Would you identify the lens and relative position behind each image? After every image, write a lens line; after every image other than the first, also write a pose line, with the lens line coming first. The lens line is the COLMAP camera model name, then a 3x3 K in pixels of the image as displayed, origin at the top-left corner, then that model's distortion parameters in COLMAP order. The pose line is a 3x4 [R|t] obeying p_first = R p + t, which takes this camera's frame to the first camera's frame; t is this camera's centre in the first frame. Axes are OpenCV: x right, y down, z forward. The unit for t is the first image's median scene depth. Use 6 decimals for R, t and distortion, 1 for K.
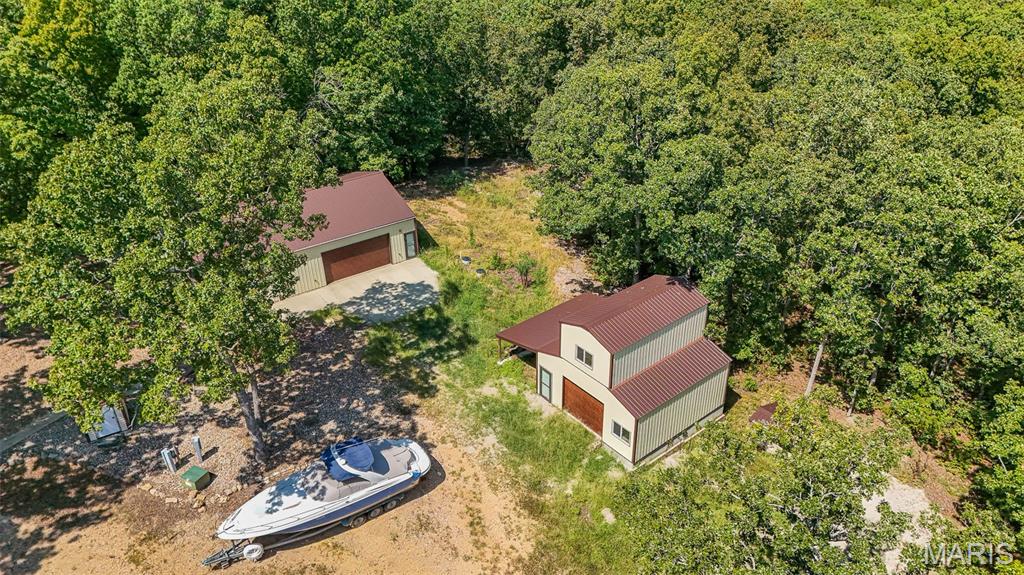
lens RADIAL K [[748.0, 0, 512.0], [0, 748.0, 287.5], [0, 0, 1]] dist [0.080039, -0.084407]
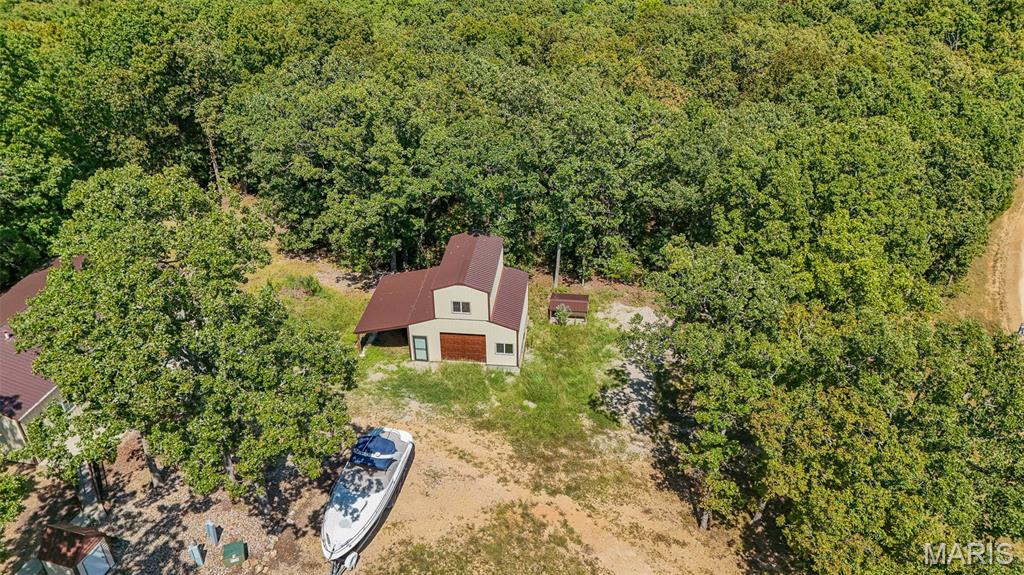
lens RADIAL K [[748.0, 0, 512.0], [0, 748.0, 287.5], [0, 0, 1]] dist [0.080039, -0.084407]
pose [[0.710347, -0.357466, 0.606321, -0.534666], [0.353927, 0.926012, 0.131294, -0.066805], [-0.608394, 0.121329, 0.784306, -0.051983]]
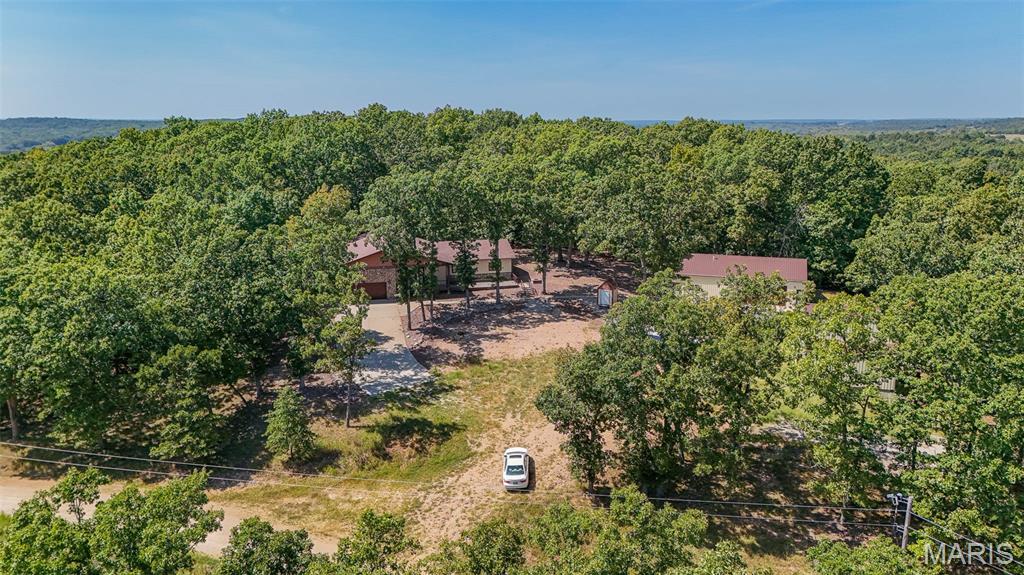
lens RADIAL K [[730.0, 0, 512.0], [0, 730.0, 287.5], [0, 0, 1]] dist [0.083442, -0.067560]
pose [[0.572504, 0.178896, -0.800147, 0.997848], [-0.417015, 0.903783, -0.096306, 0.428930], [0.705931, 0.388809, 0.592022, -0.516401]]
